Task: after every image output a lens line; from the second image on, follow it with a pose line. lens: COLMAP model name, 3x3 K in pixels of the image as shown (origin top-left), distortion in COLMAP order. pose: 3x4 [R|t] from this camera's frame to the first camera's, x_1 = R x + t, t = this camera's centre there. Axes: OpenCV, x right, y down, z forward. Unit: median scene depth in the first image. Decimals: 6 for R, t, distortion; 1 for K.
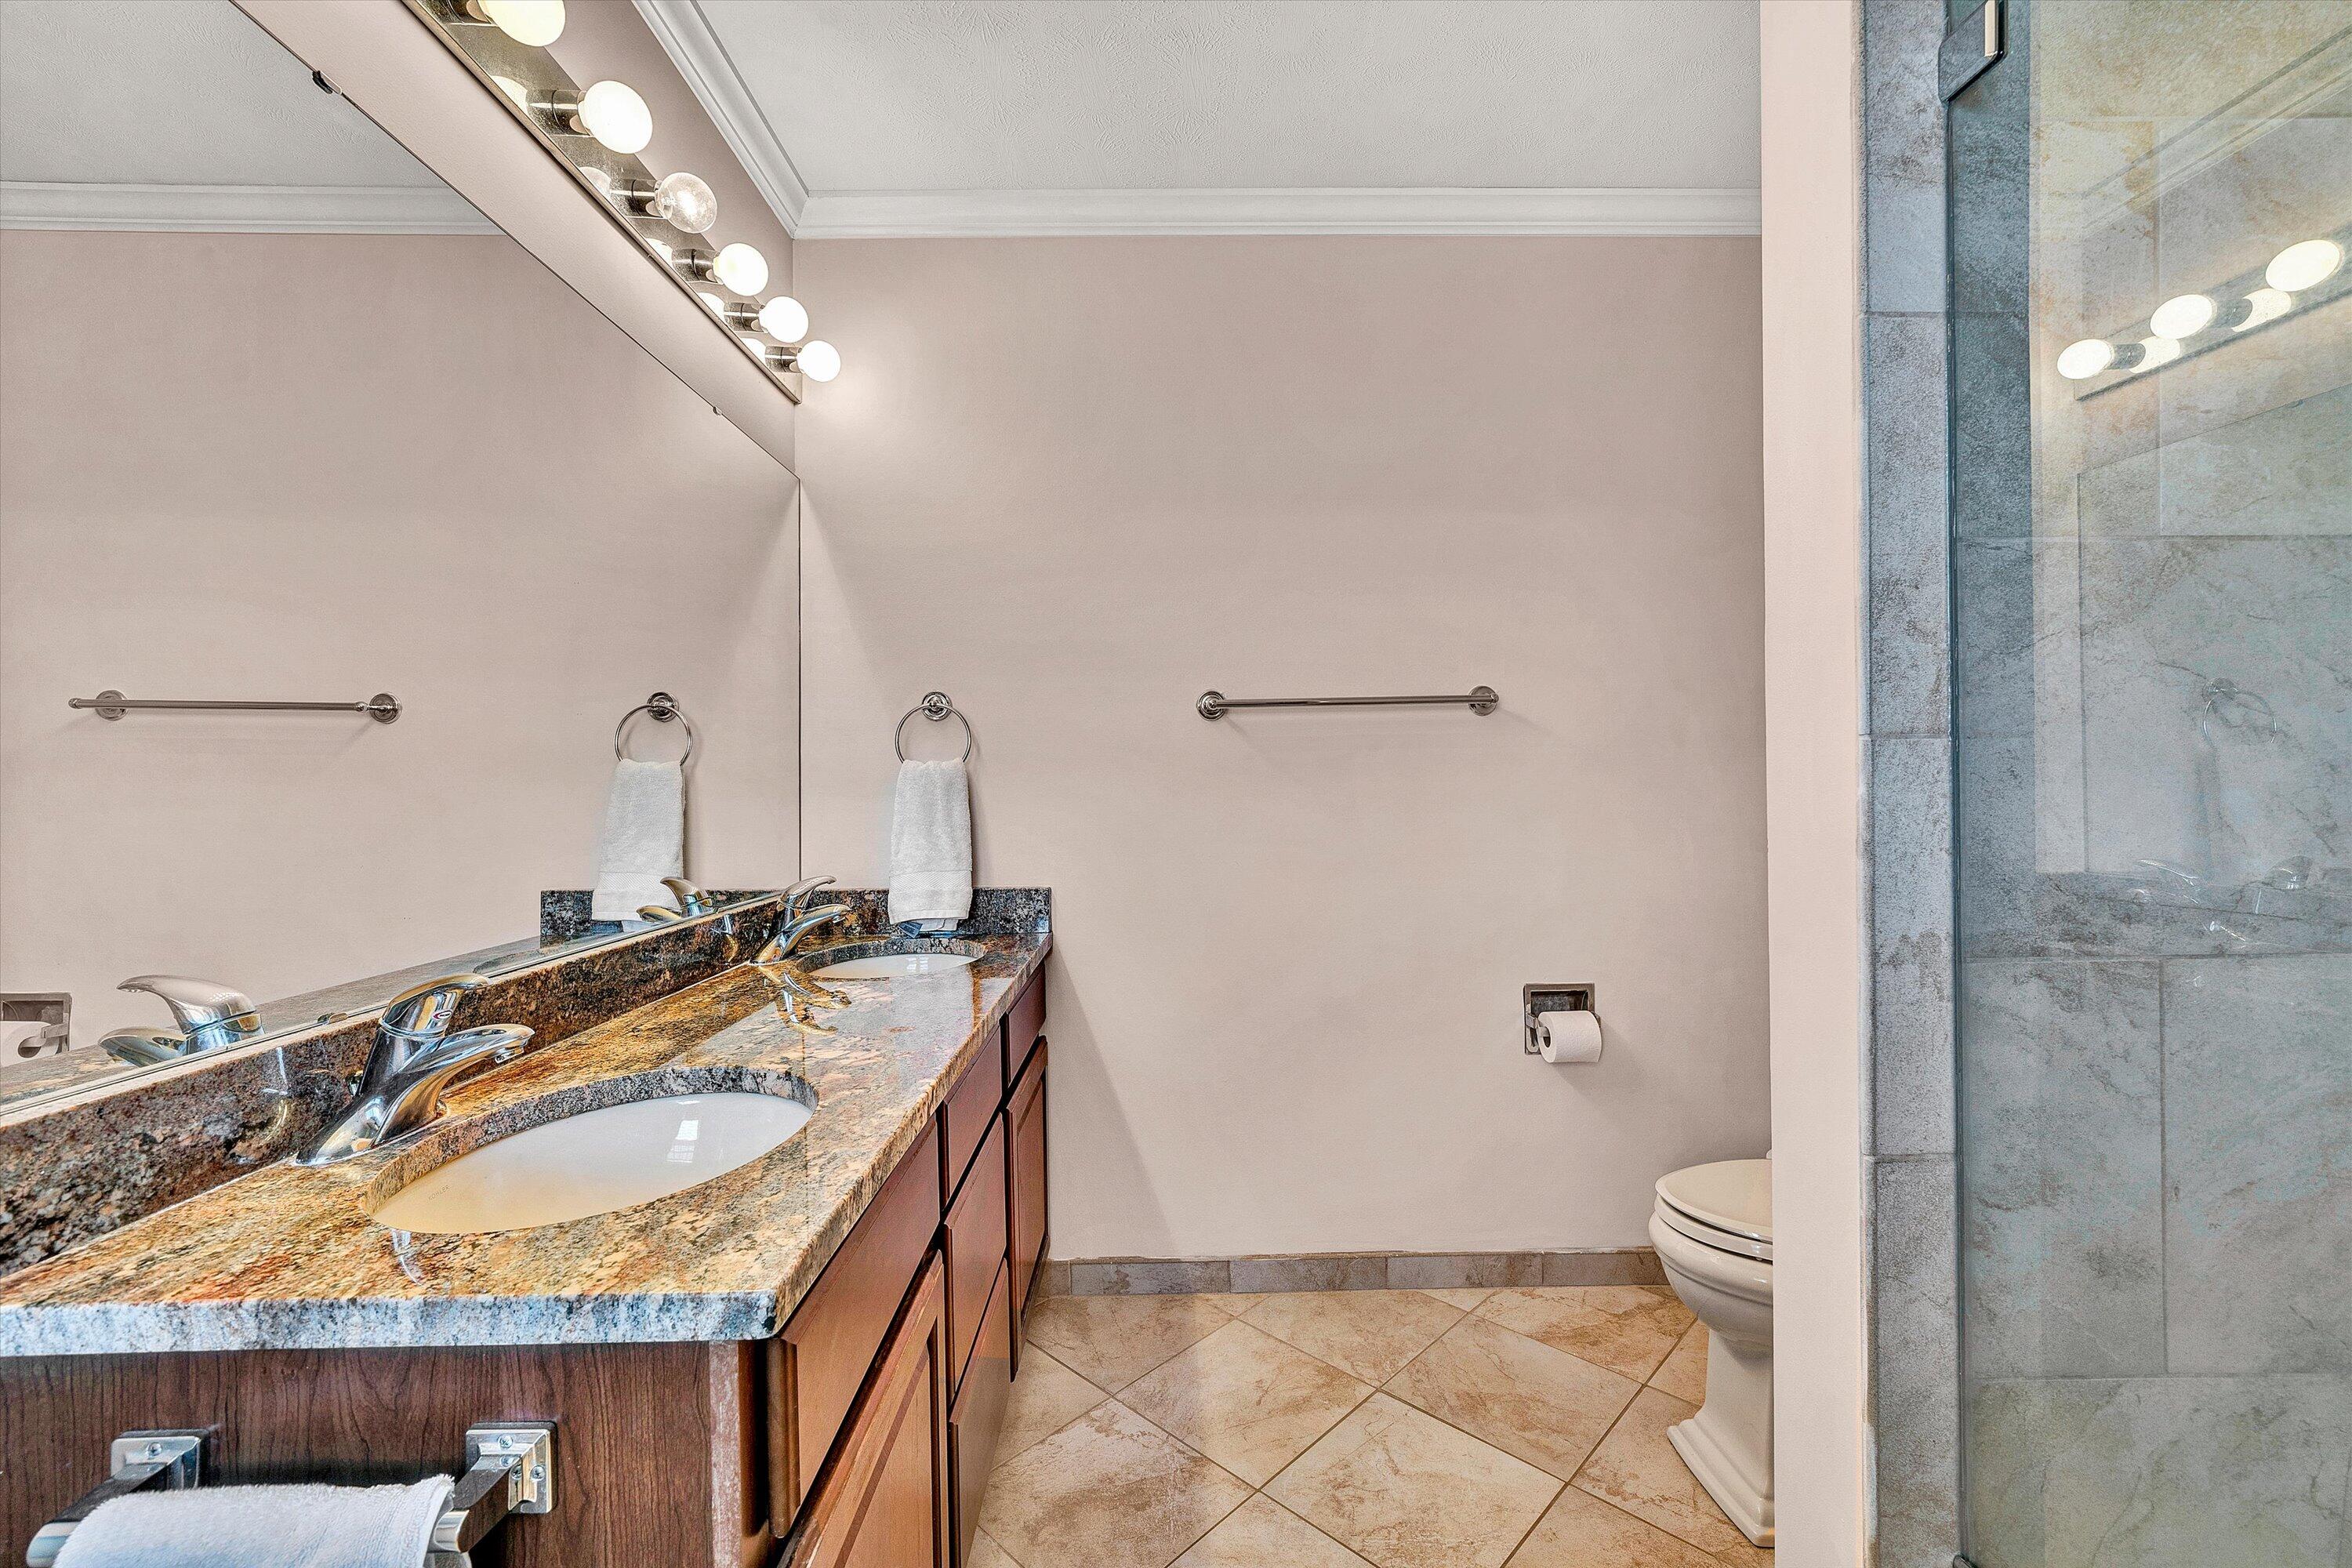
lens RADIAL K [[970.6, 0, 1176.0], [0, 970.6, 784.0], [0, 0, 1]] dist [-0.003010, 0.000312]
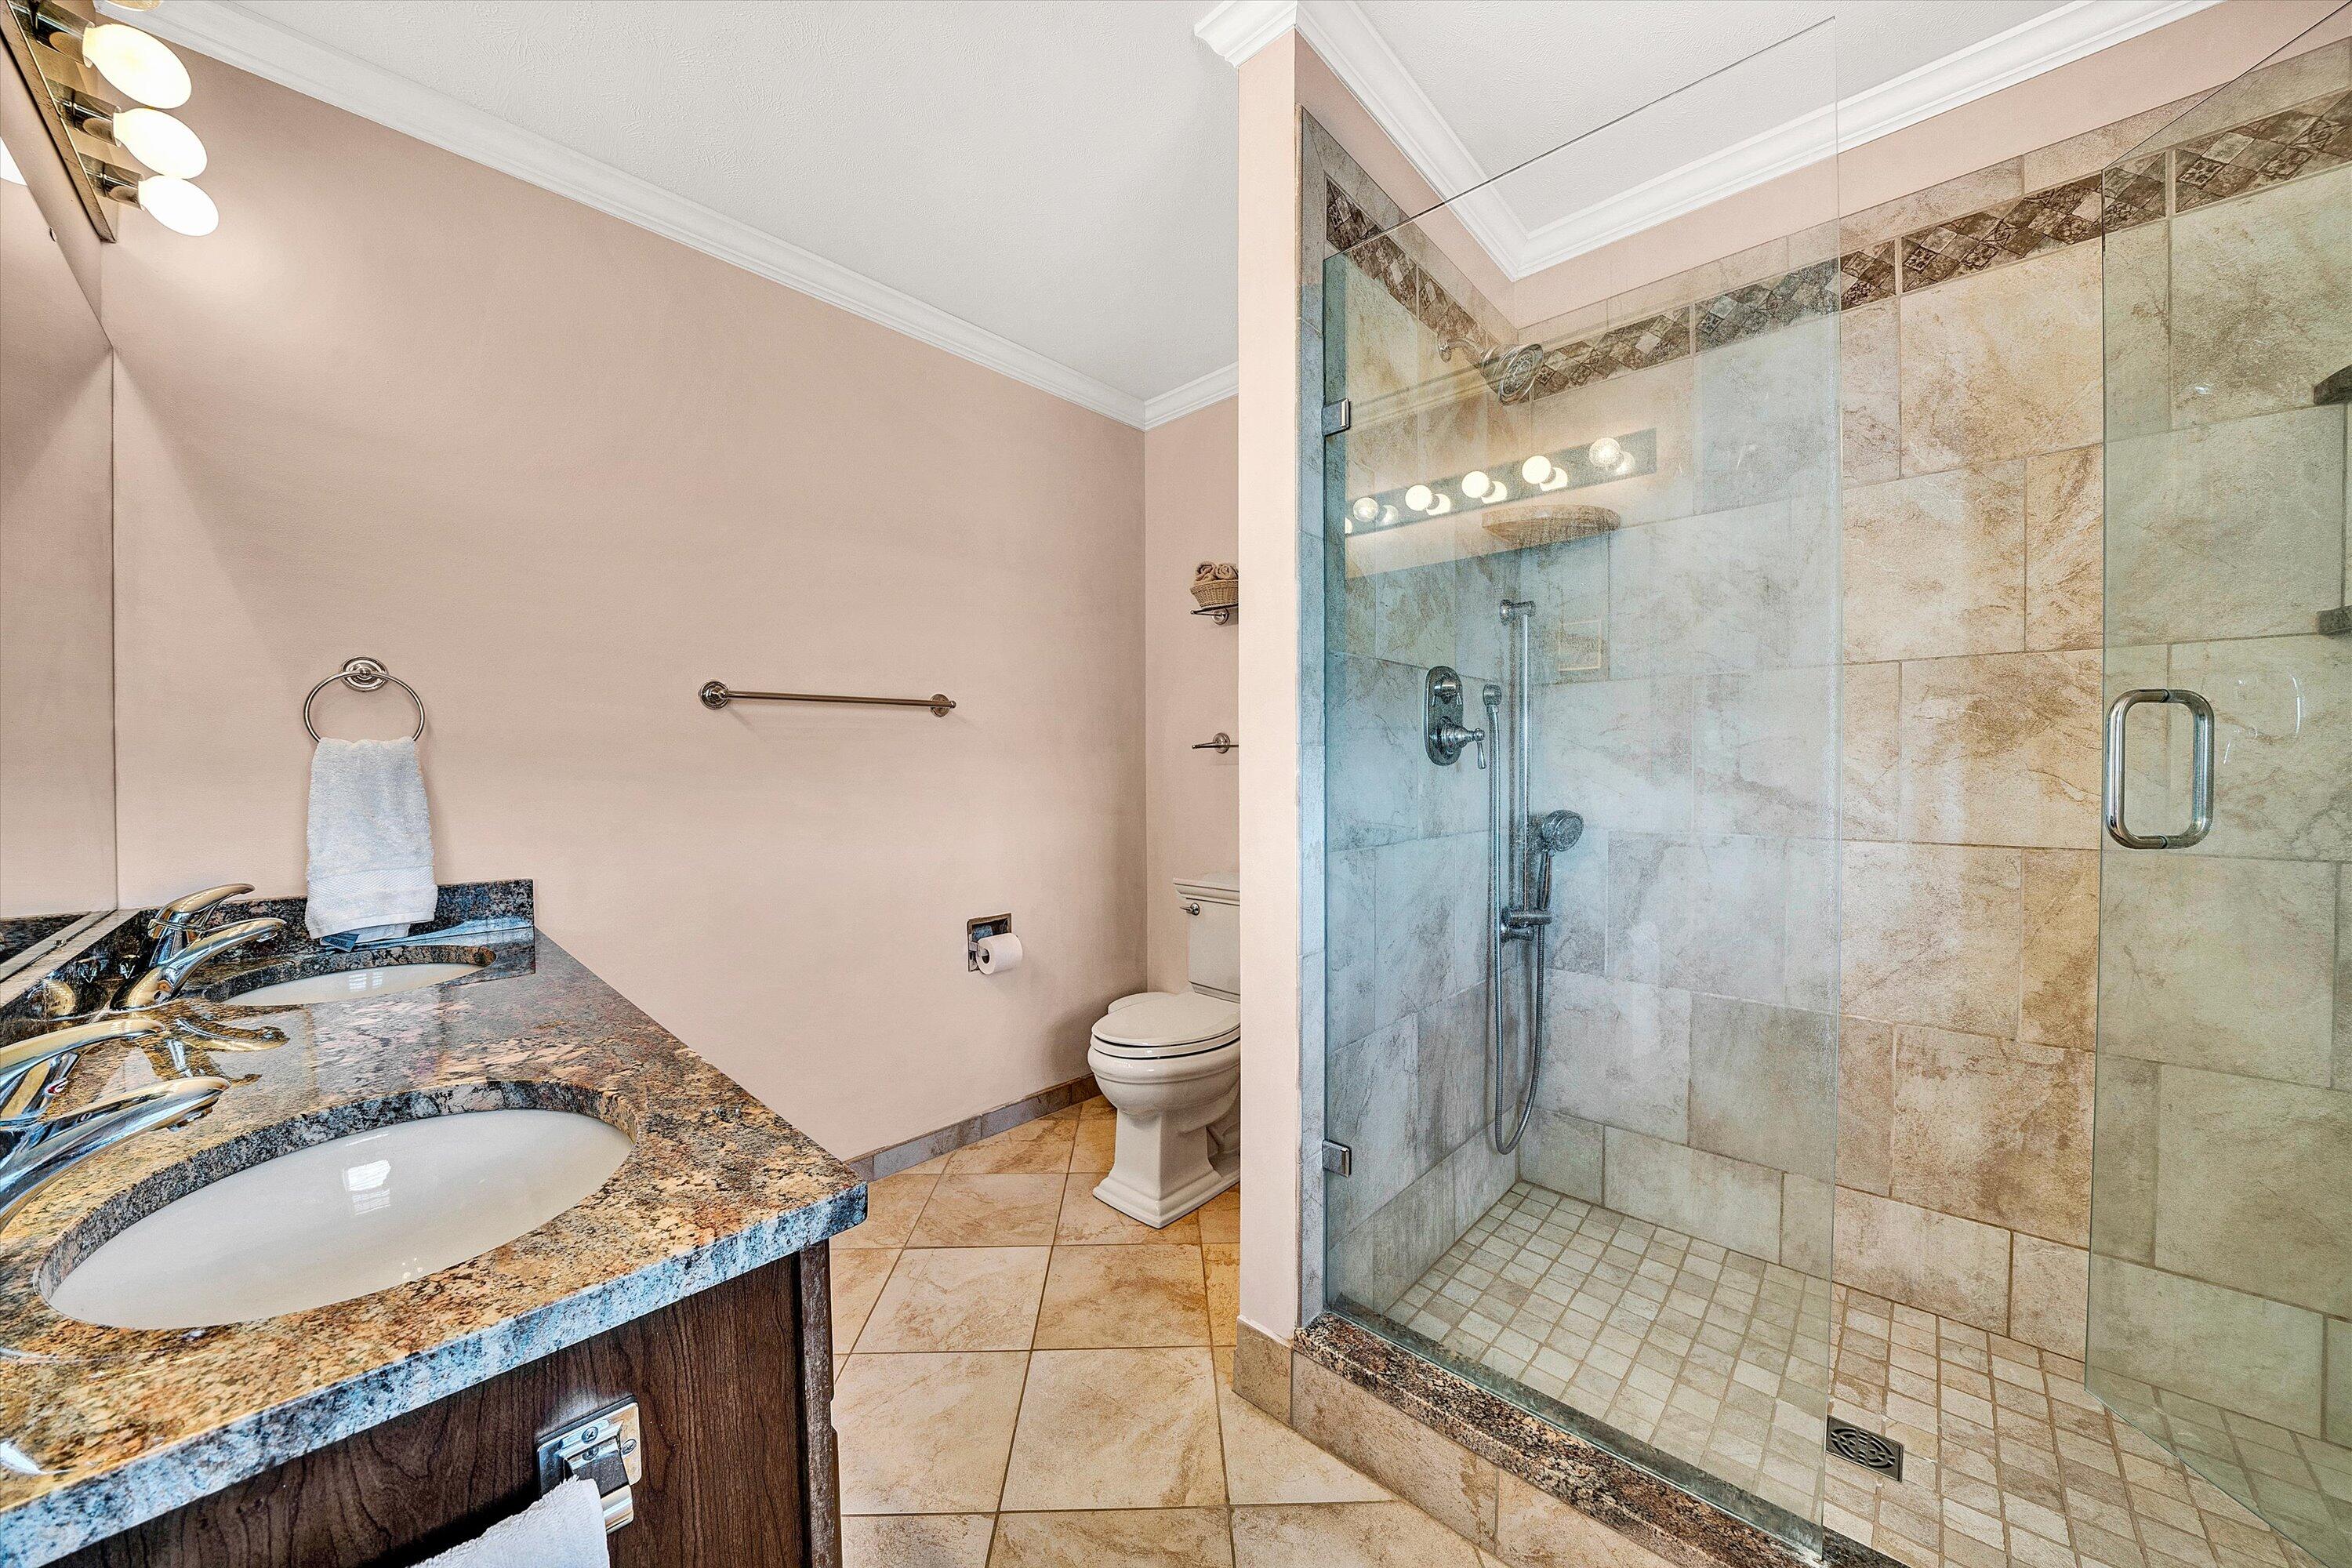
lens RADIAL K [[826.0, 0, 1193.0], [0, 826.0, 780.0], [0, 0, 1]] dist [-0.028390, 0.002138]
pose [[0.681393, -0.005007, 0.731900, -0.504640], [-0.001775, 0.999962, 0.008494, 0.007708], [-0.731915, -0.007087, 0.681359, 0.007670]]
